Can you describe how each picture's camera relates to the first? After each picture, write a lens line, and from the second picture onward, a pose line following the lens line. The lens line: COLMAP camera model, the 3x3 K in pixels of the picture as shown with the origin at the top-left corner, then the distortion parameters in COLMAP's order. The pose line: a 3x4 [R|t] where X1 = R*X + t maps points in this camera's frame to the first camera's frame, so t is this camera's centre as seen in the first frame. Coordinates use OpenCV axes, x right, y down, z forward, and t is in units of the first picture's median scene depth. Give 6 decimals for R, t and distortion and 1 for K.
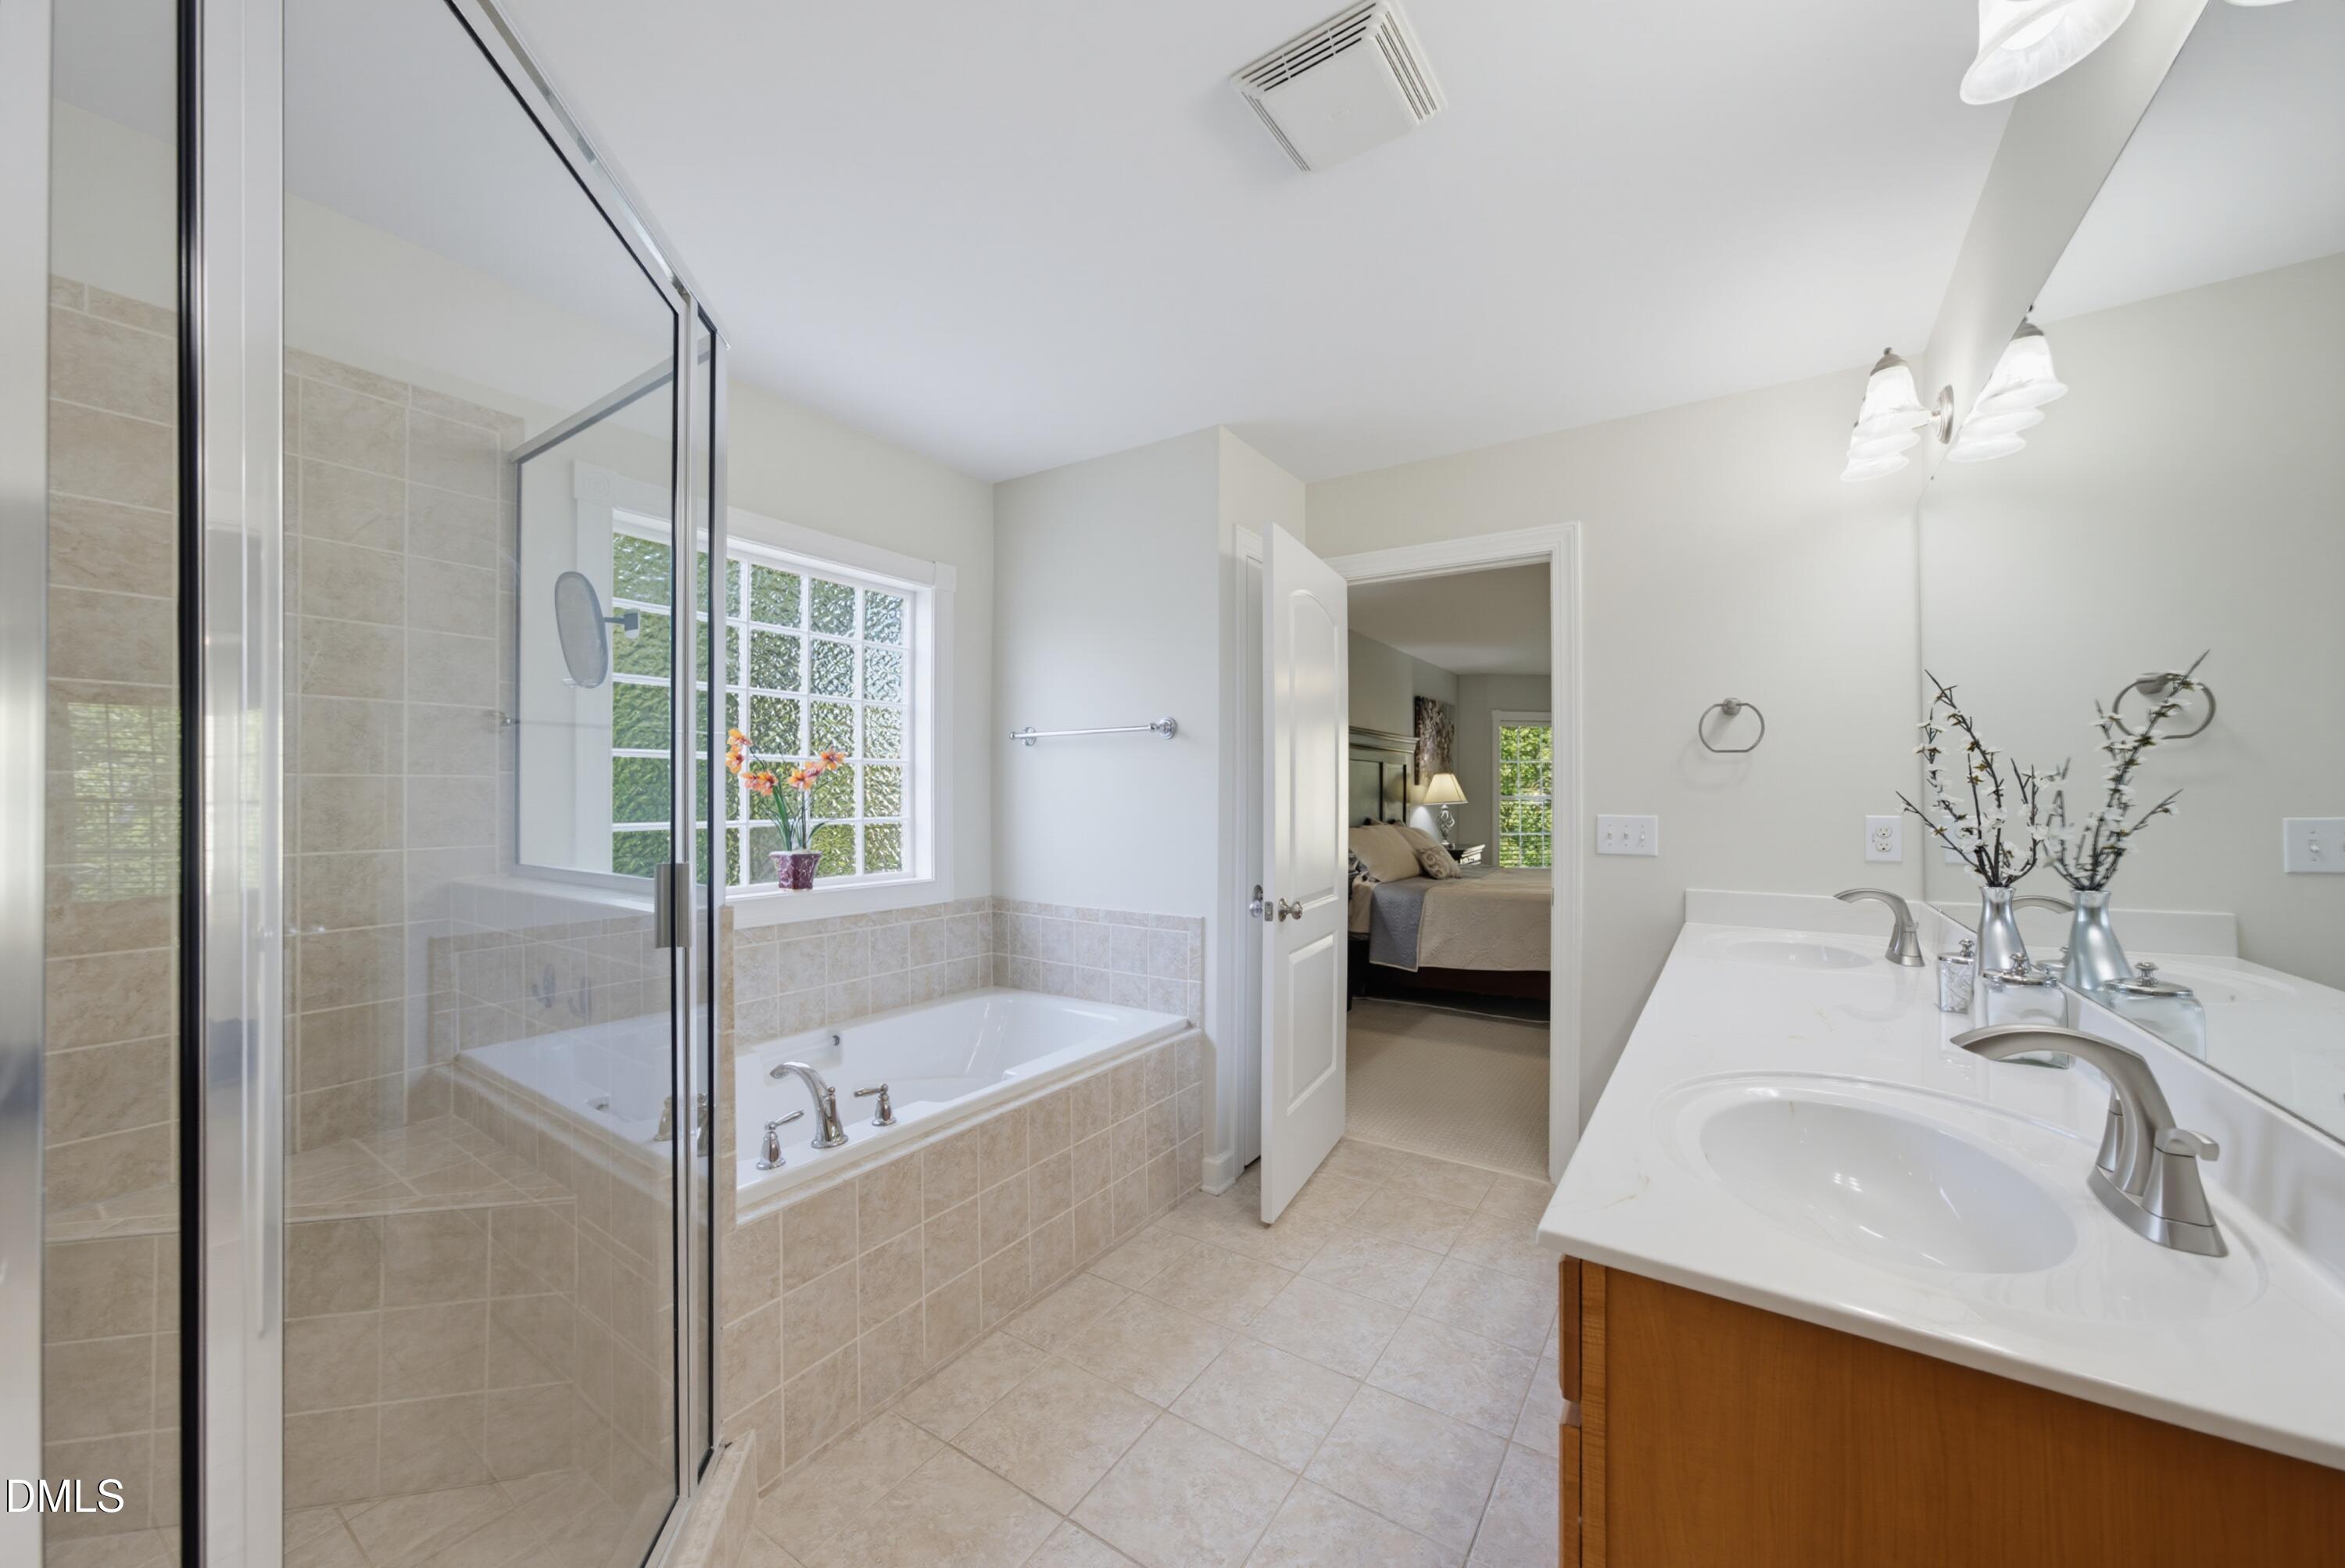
lens RADIAL K [[912.9, 0, 1170.6], [0, 912.9, 792.0], [0, 0, 1]] dist [-0.017416, 0.010206]
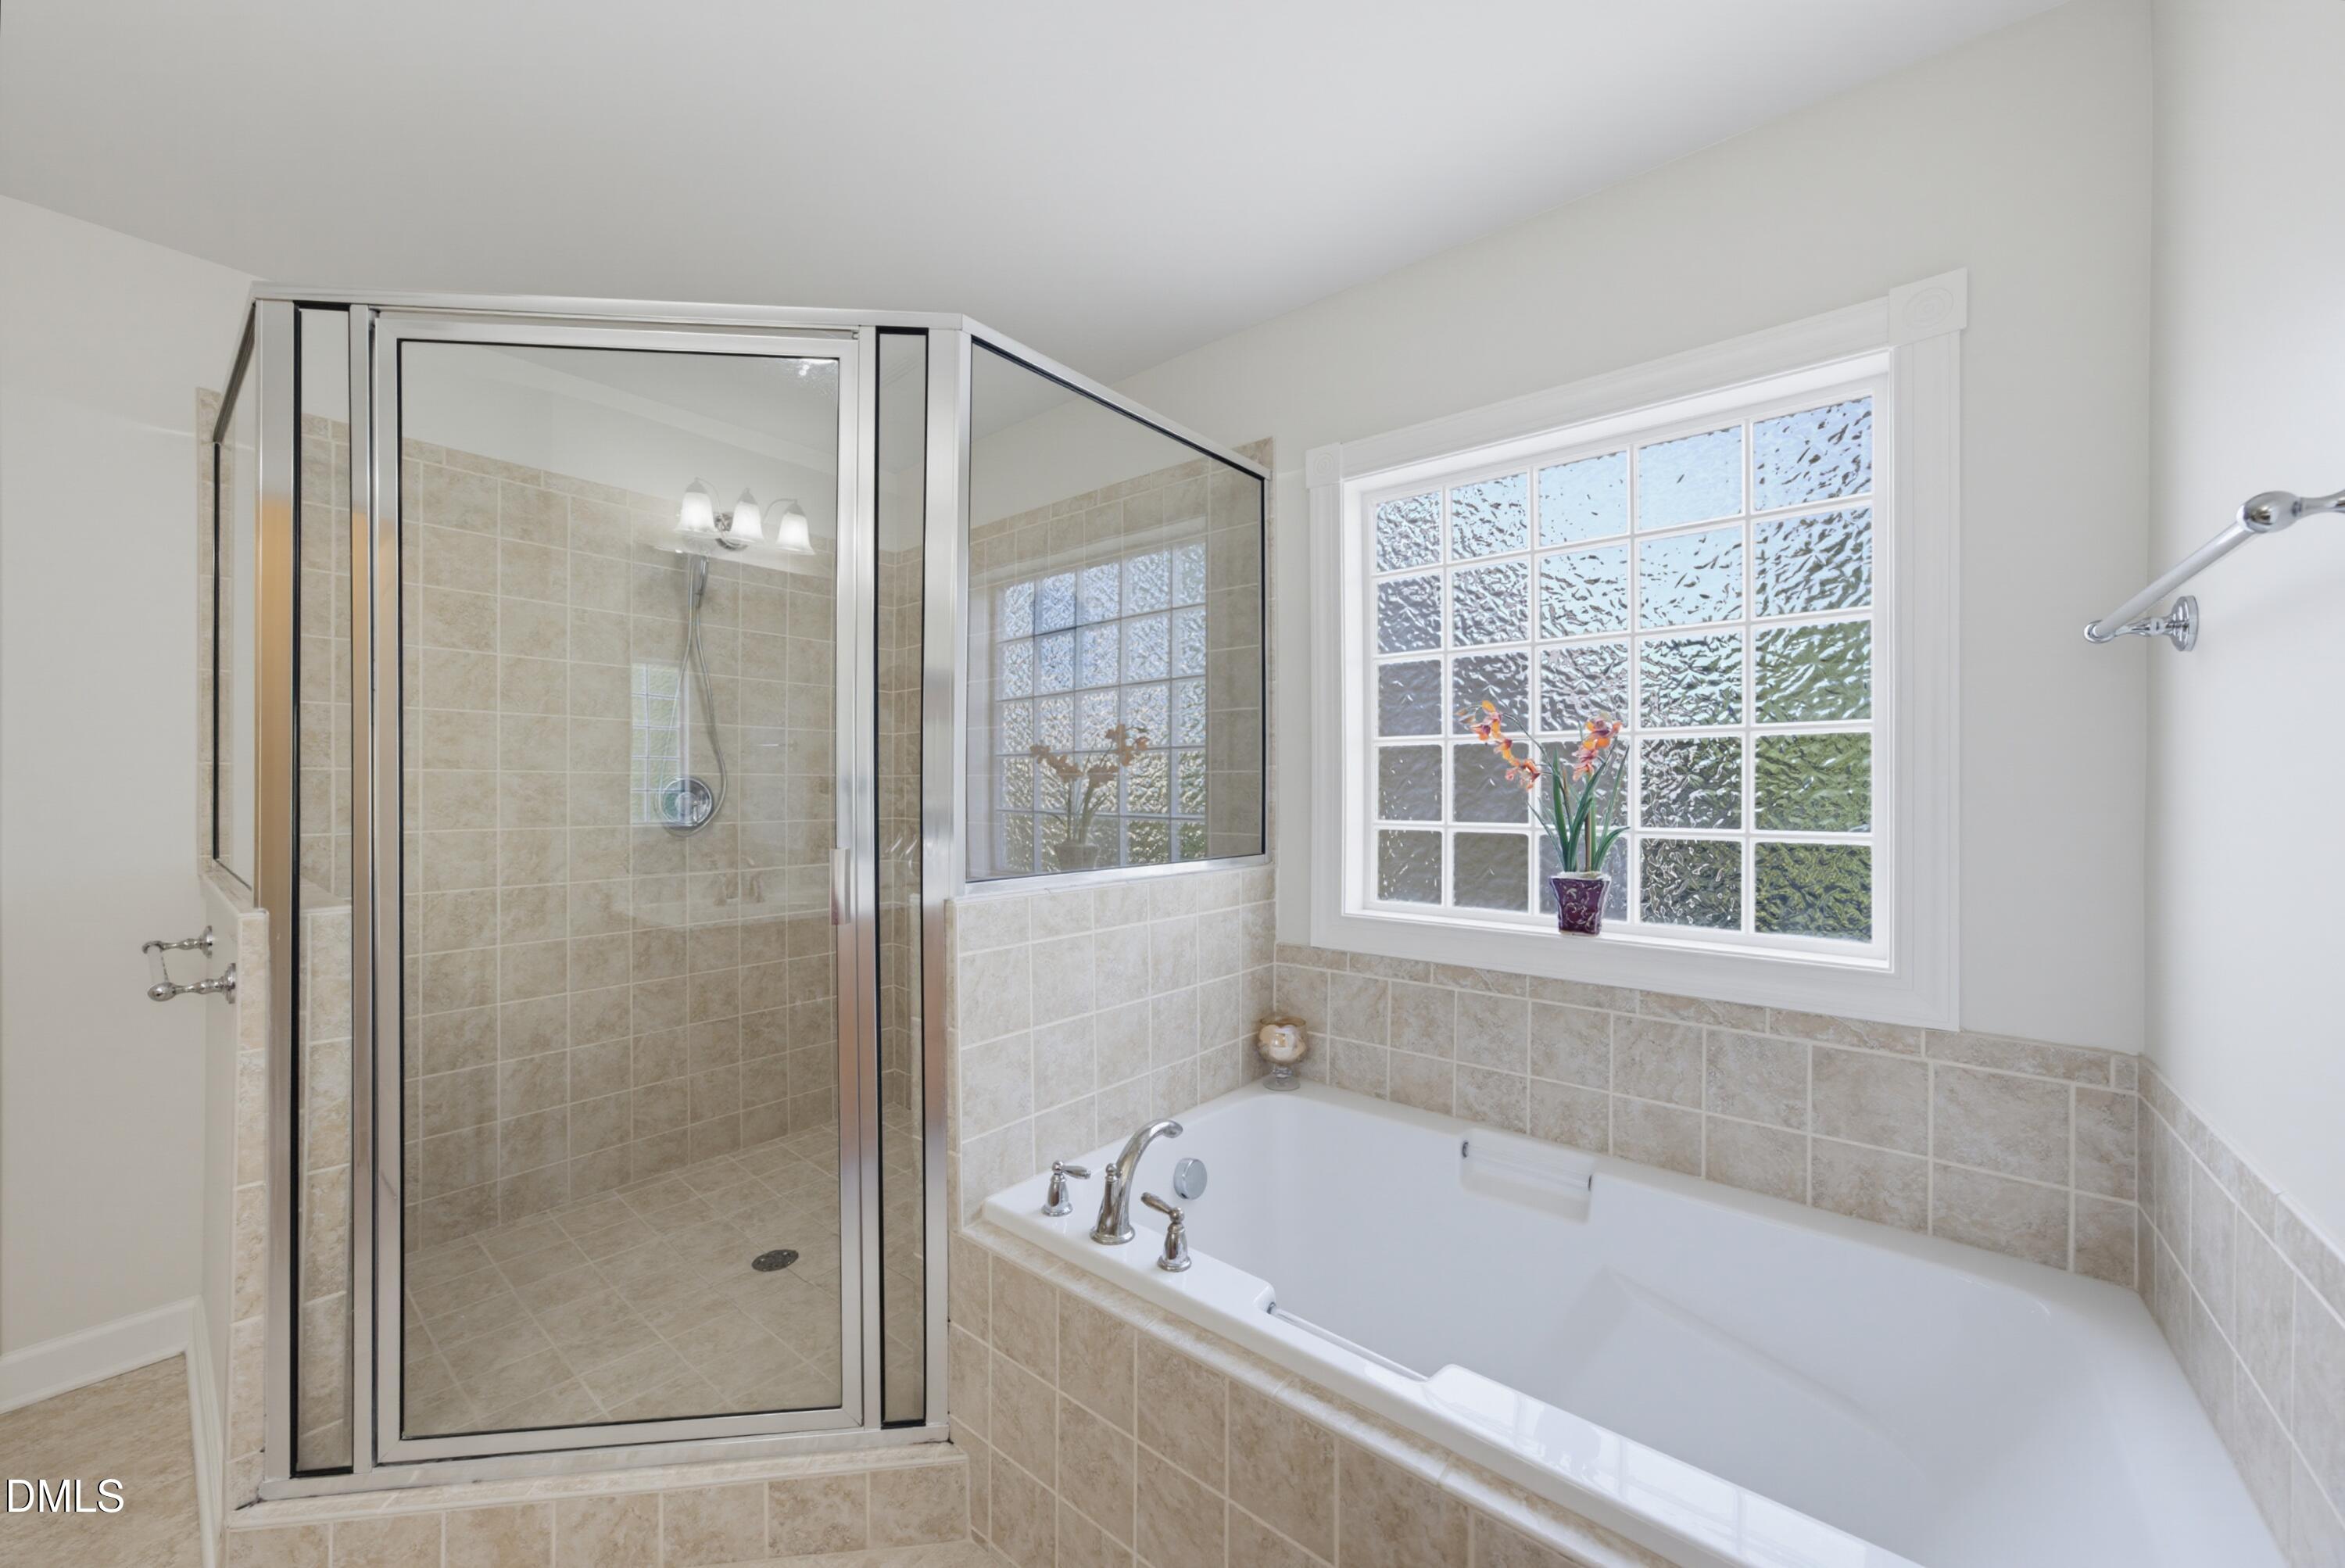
lens RADIAL K [[856.1, 0, 1186.5], [0, 856.1, 787.7], [0, 0, 1]] dist [-0.002374, 0.001238]
pose [[-0.100048, 0.003435, -0.994977, 0.249963], [0.007175, 0.999971, 0.002731, -0.002039], [0.994957, -0.006865, -0.100070, 0.804489]]
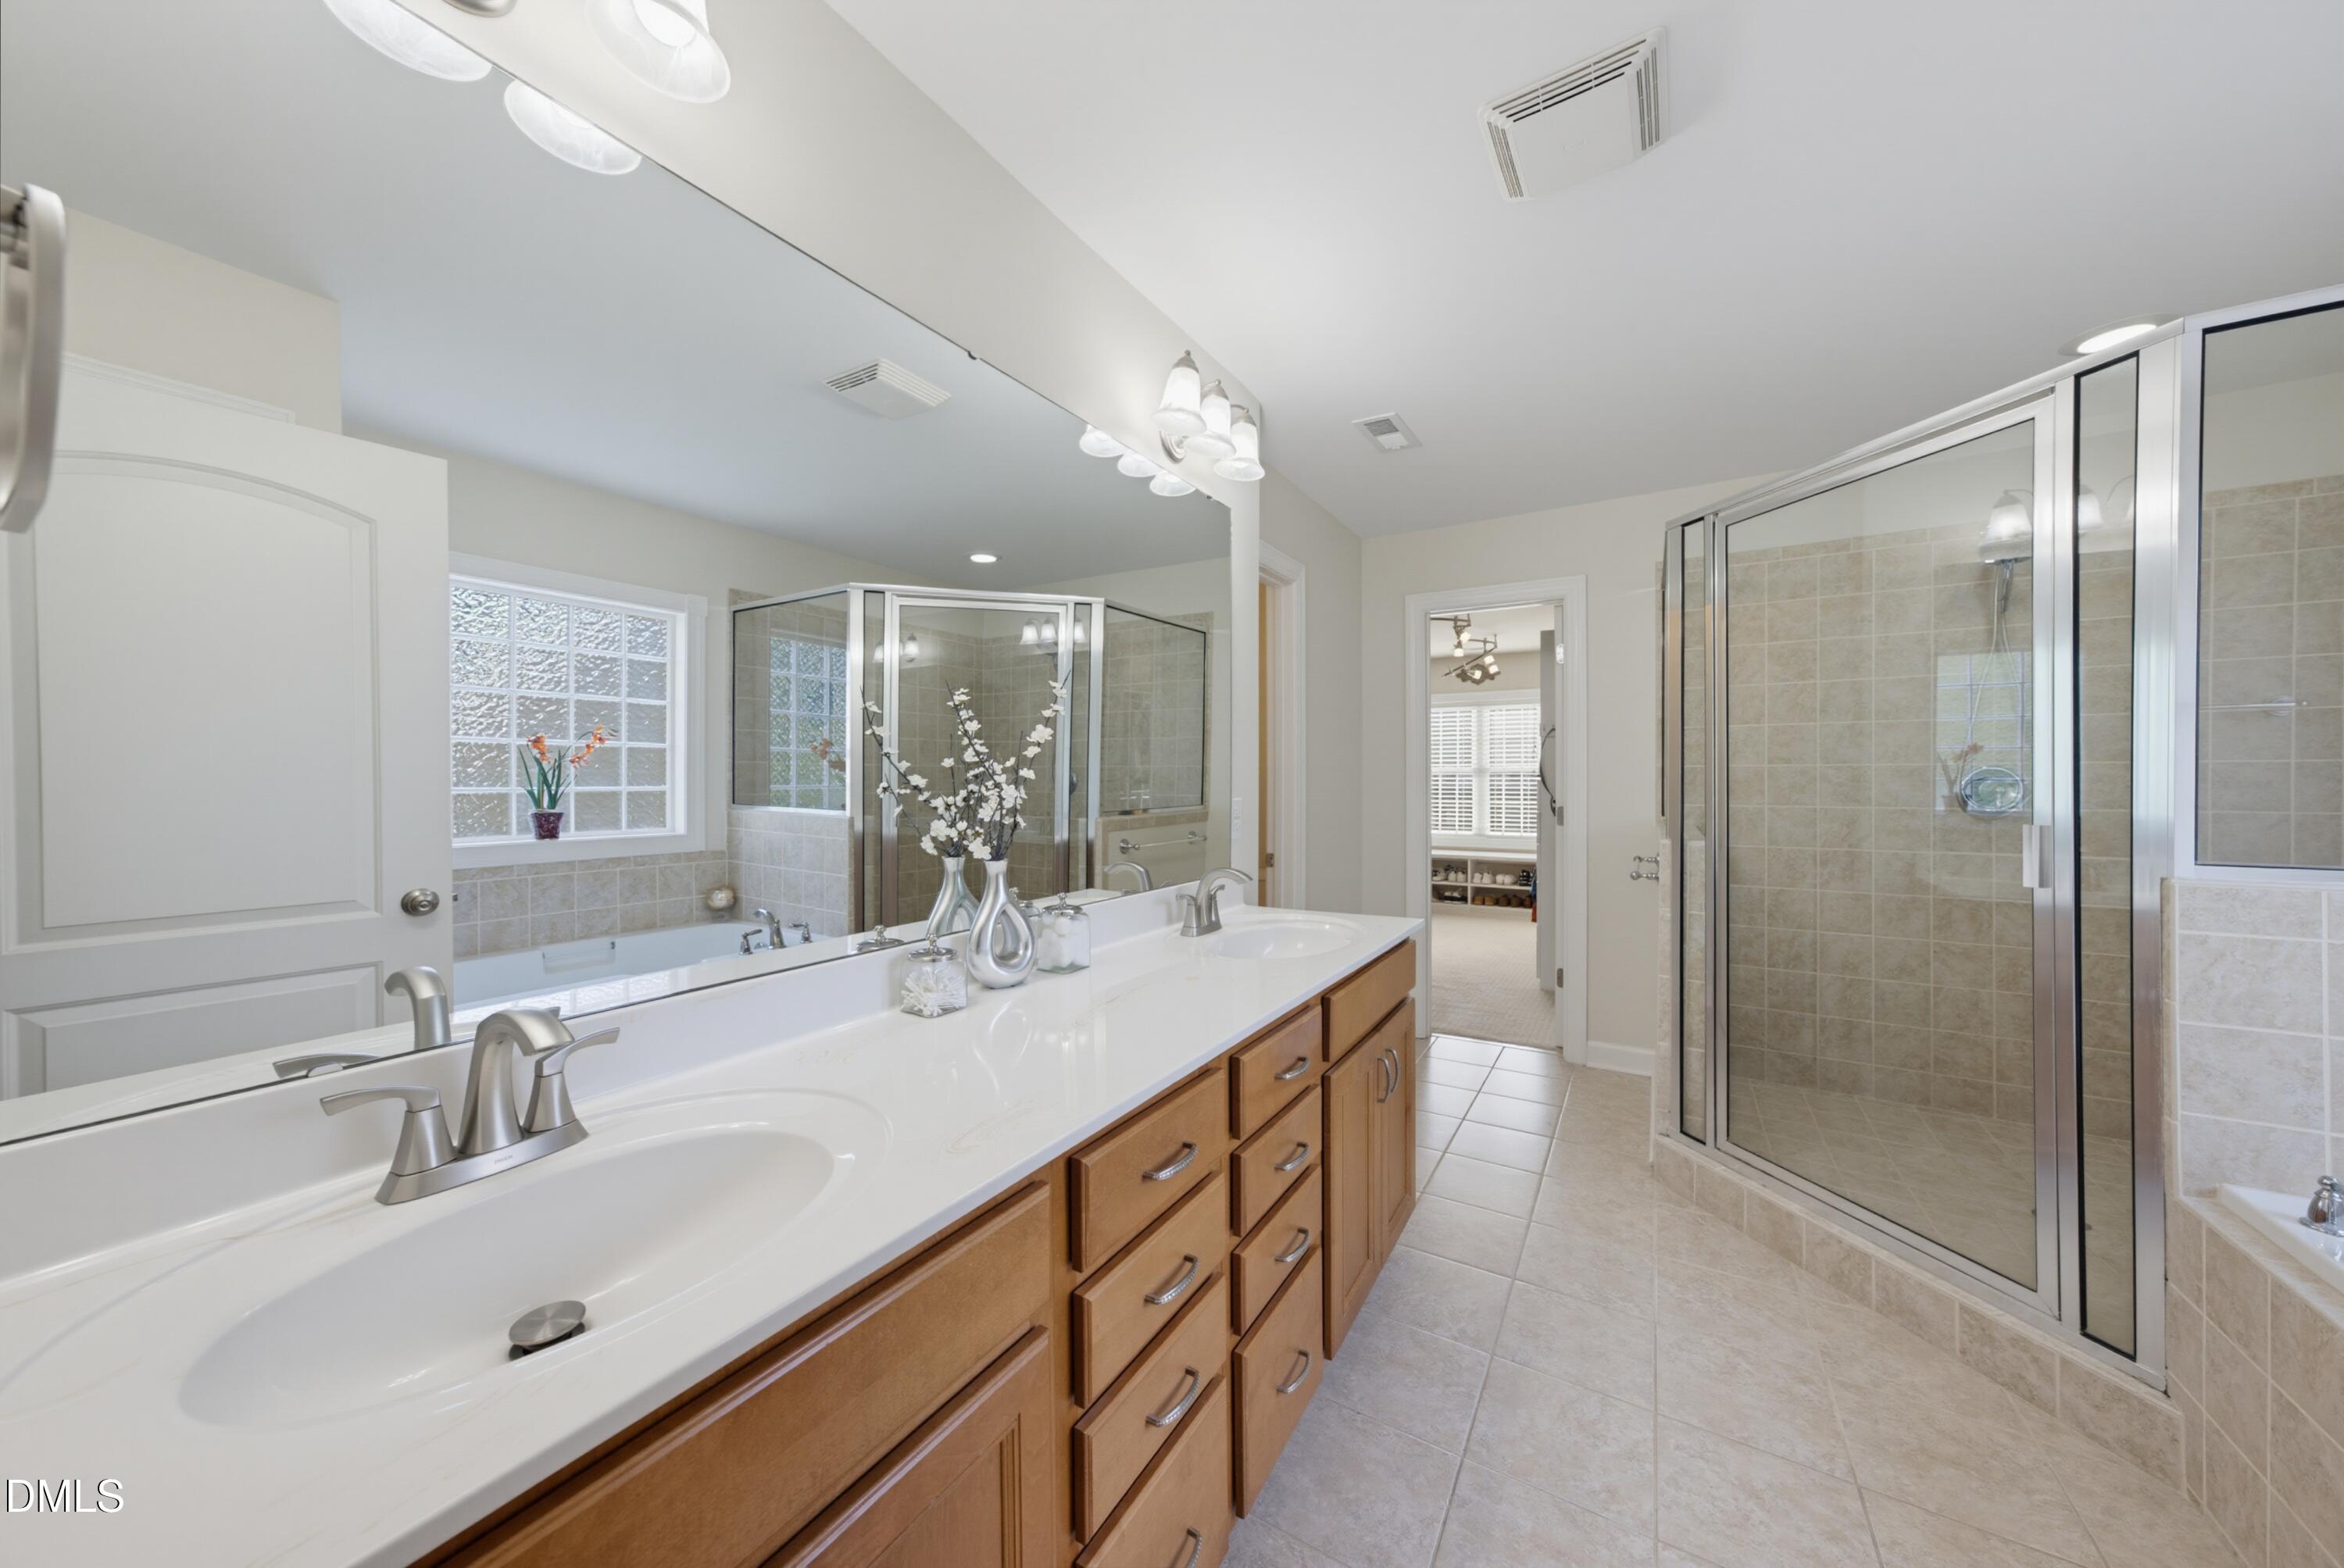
lens RADIAL K [[817.3, 0, 1183.1], [0, 817.3, 787.0], [0, 0, 1]] dist [0.002059, 0.000128]
pose [[-0.998667, 0.005925, -0.051272, 0.410317], [0.006180, 0.999969, -0.004810, 0.008956], [0.051241, -0.005120, -0.998673, 1.124046]]
